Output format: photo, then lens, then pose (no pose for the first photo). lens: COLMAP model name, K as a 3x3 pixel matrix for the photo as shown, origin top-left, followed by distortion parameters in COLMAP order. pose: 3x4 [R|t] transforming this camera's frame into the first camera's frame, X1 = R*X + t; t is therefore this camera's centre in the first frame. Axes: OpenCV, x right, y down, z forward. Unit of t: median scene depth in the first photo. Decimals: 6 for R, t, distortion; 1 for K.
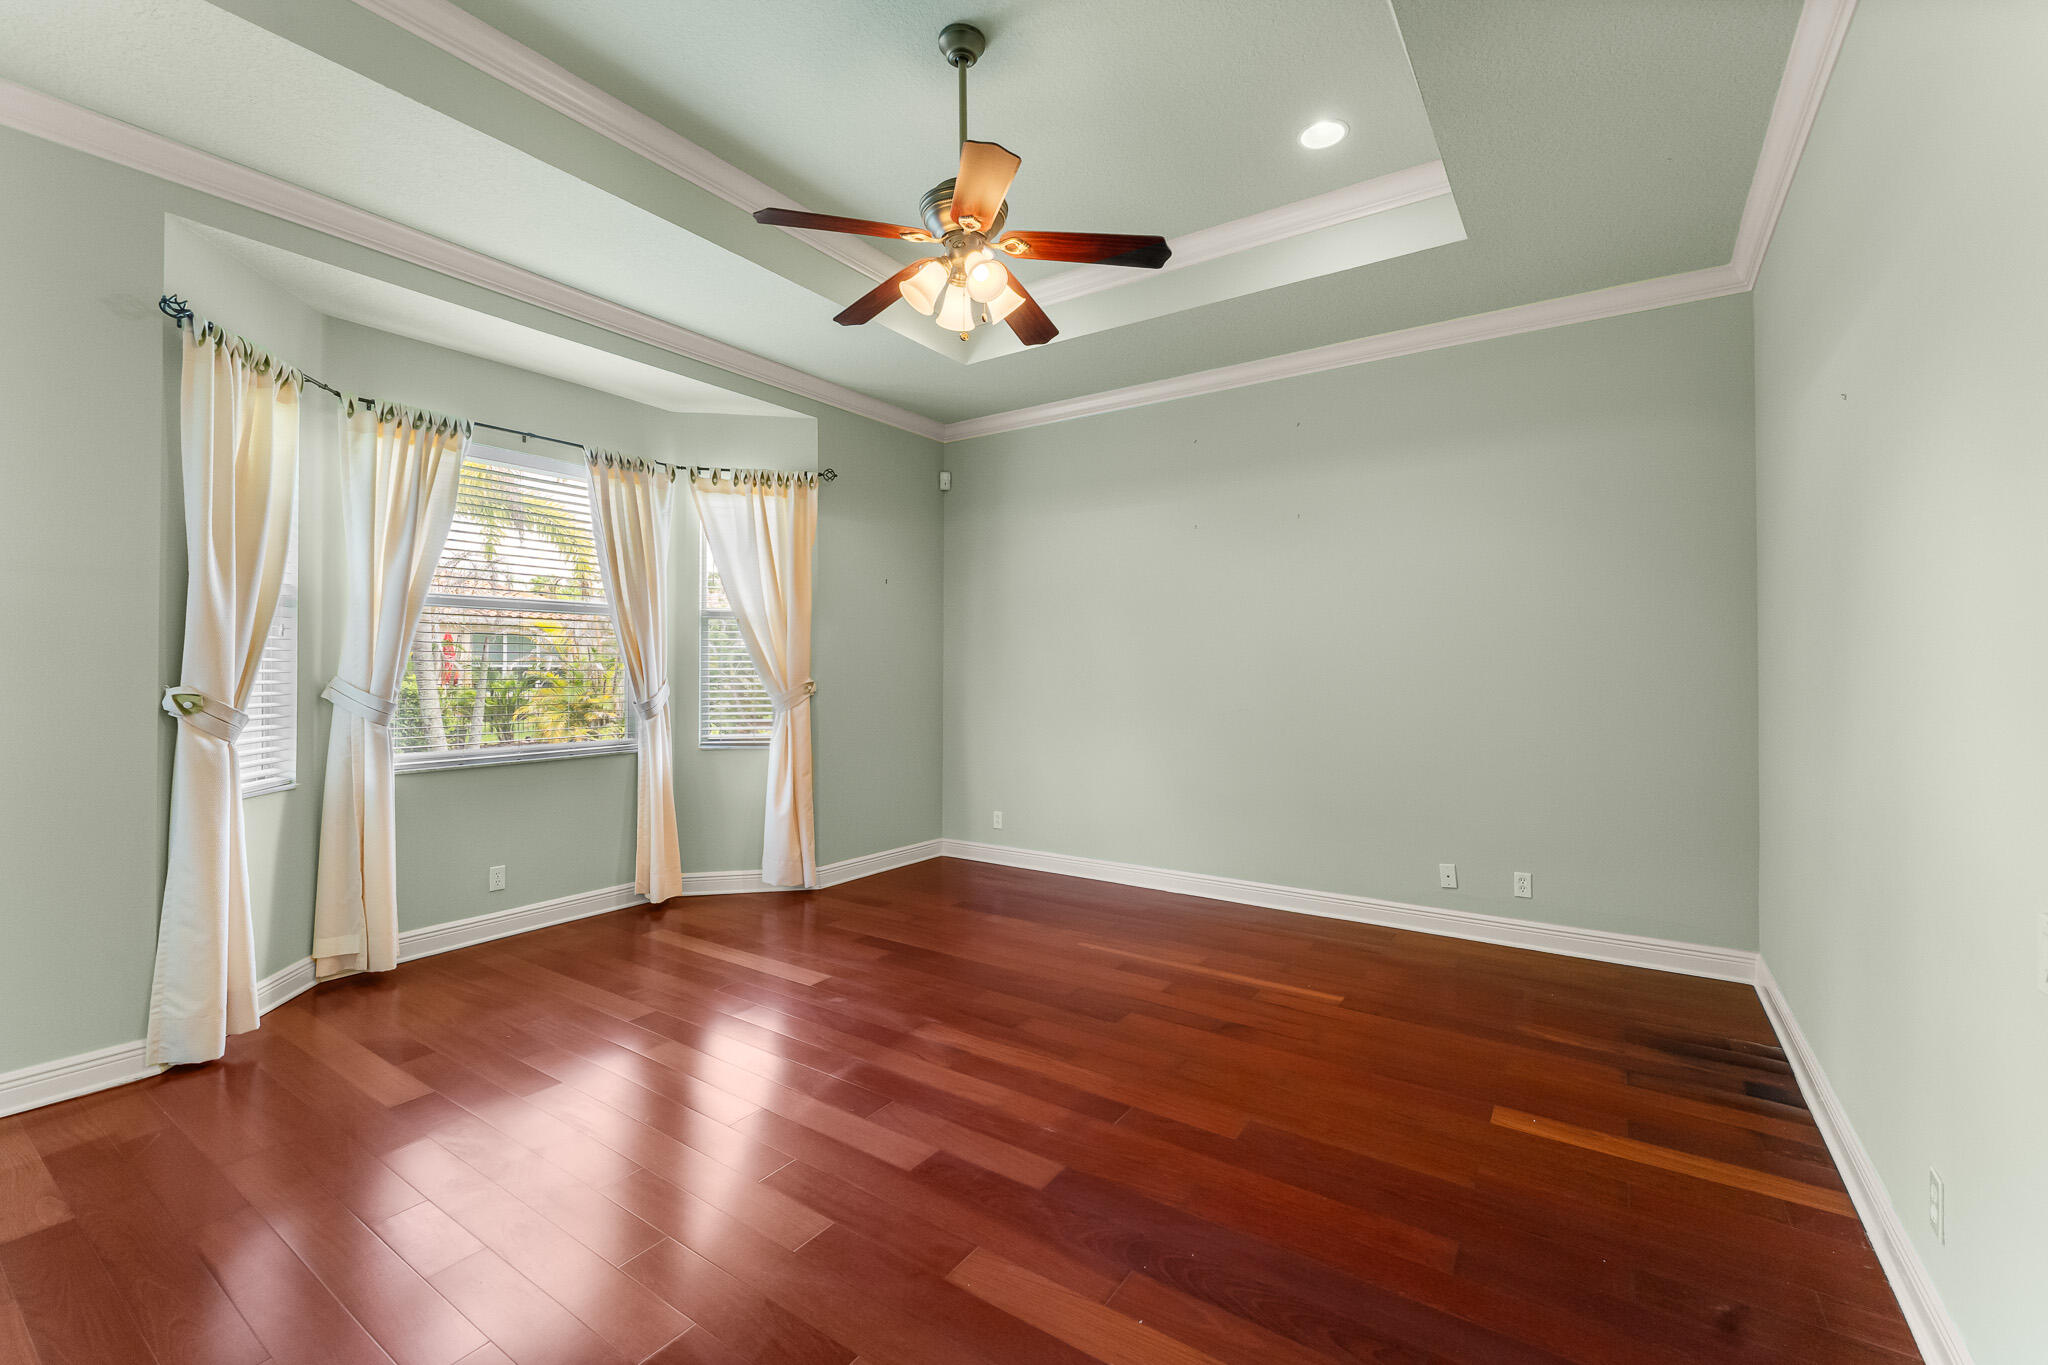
lens RADIAL K [[851.2, 0, 1023.6], [0, 851.2, 664.1], [0, 0, 1]] dist [-0.001003, -0.000208]
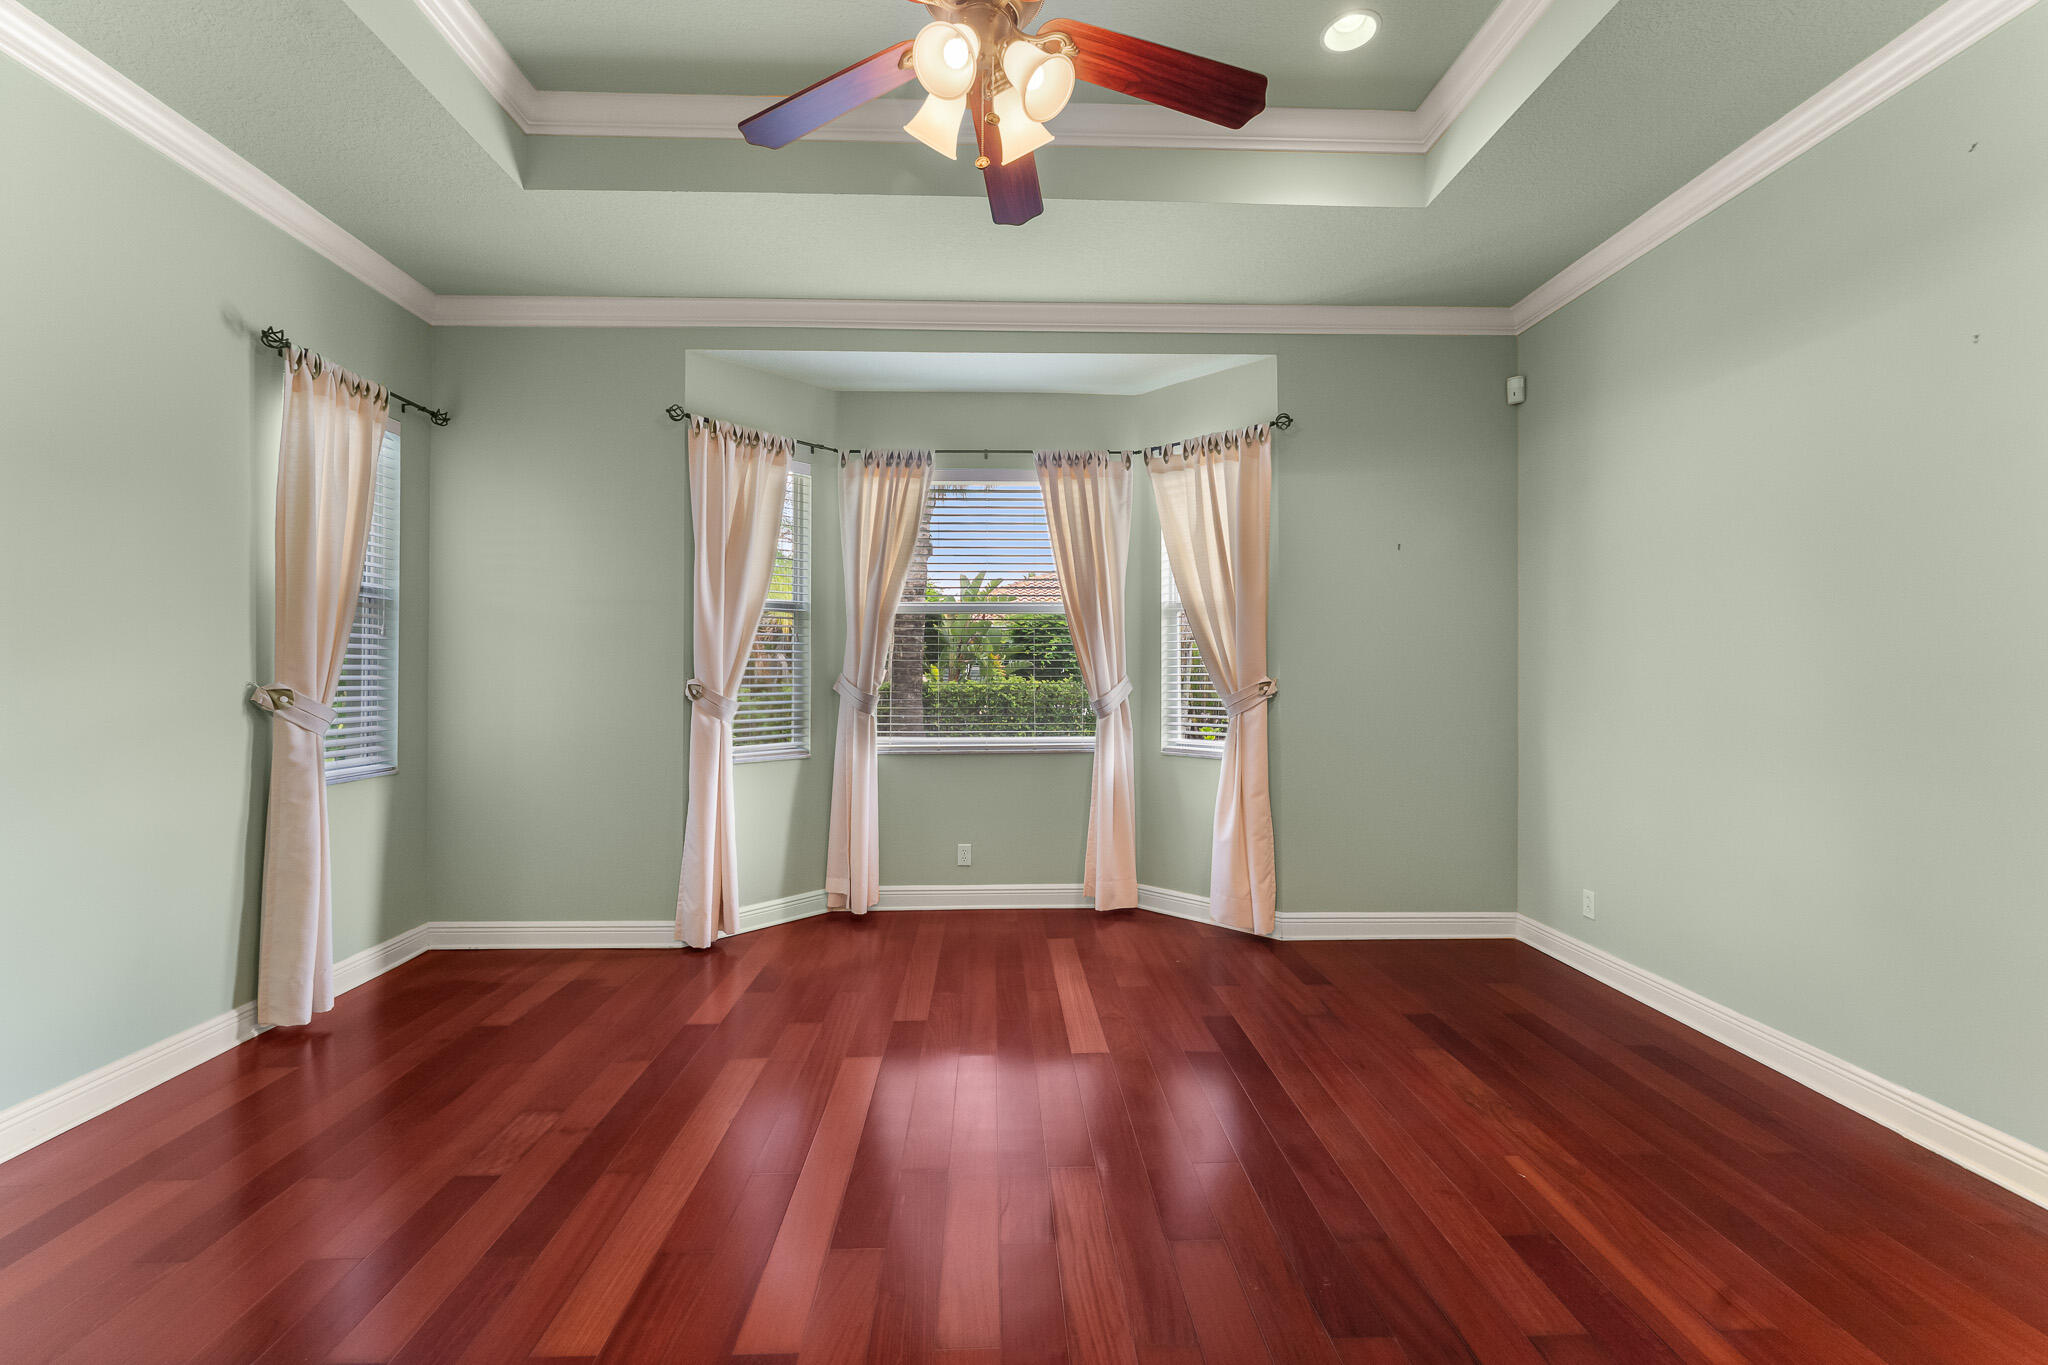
lens RADIAL K [[835.8, 0, 1027.0], [0, 835.8, 664.9], [0, 0, 1]] dist [0.000969, -0.000021]
pose [[0.593200, -0.008227, -0.805013, 0.328674], [0.006625, 0.999964, -0.005337, 0.010036], [0.805028, -0.002167, 0.593233, 0.438228]]
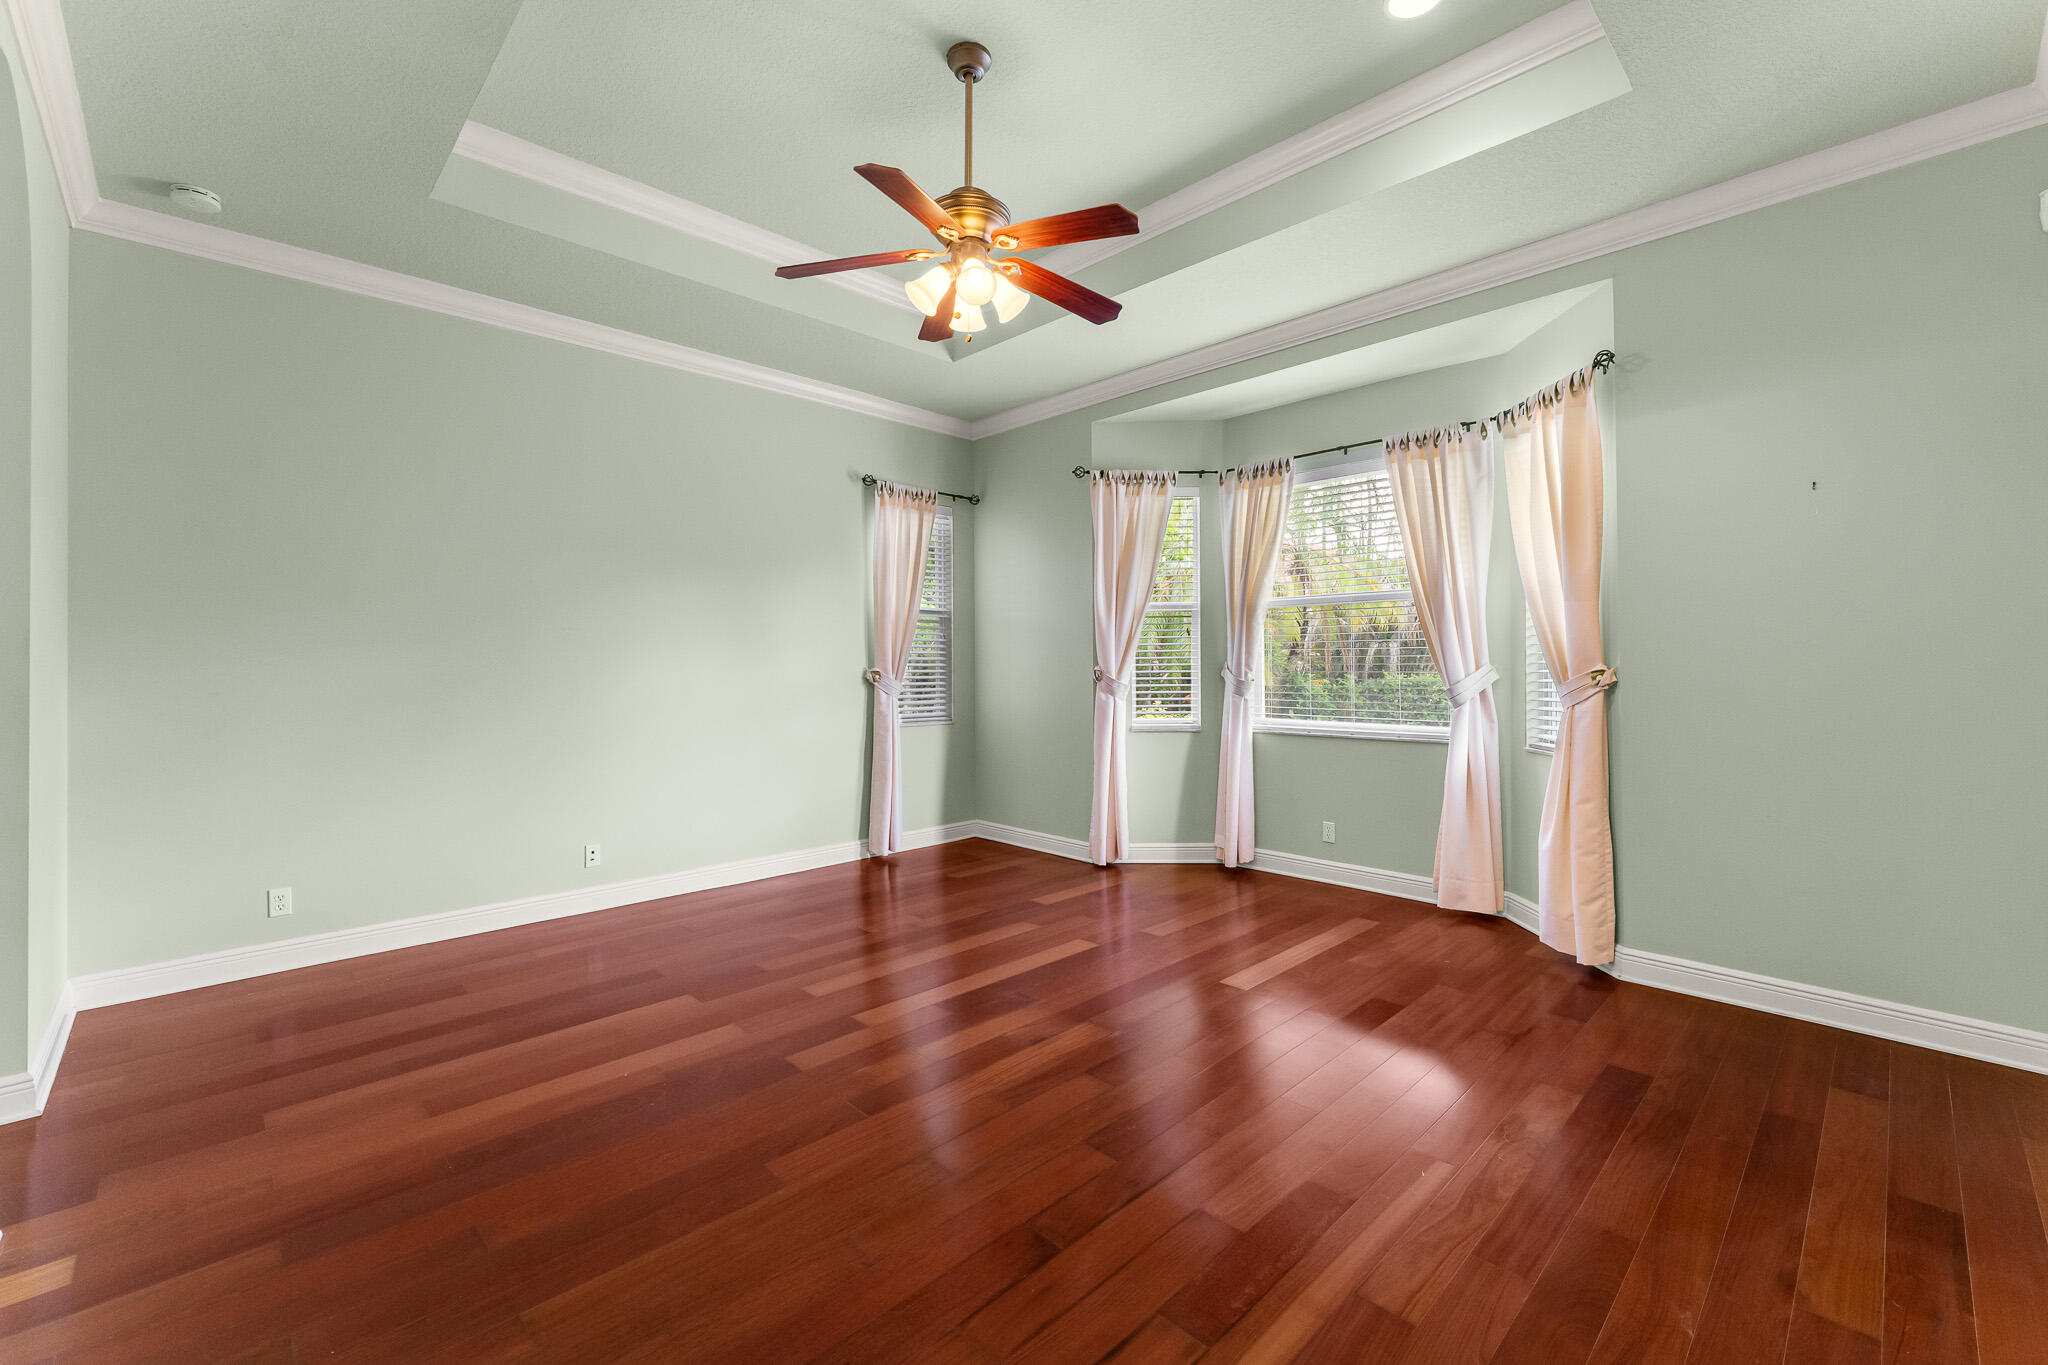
lens RADIAL K [[861.5, 0, 1045.4], [0, 861.5, 656.2], [0, 0, 1]] dist [-0.000239, -0.000019]
pose [[-0.192109, -0.005699, -0.981357, 0.662558], [0.011774, 0.999898, -0.008111, 0.013584], [0.981303, -0.013113, -0.192023, 0.889638]]
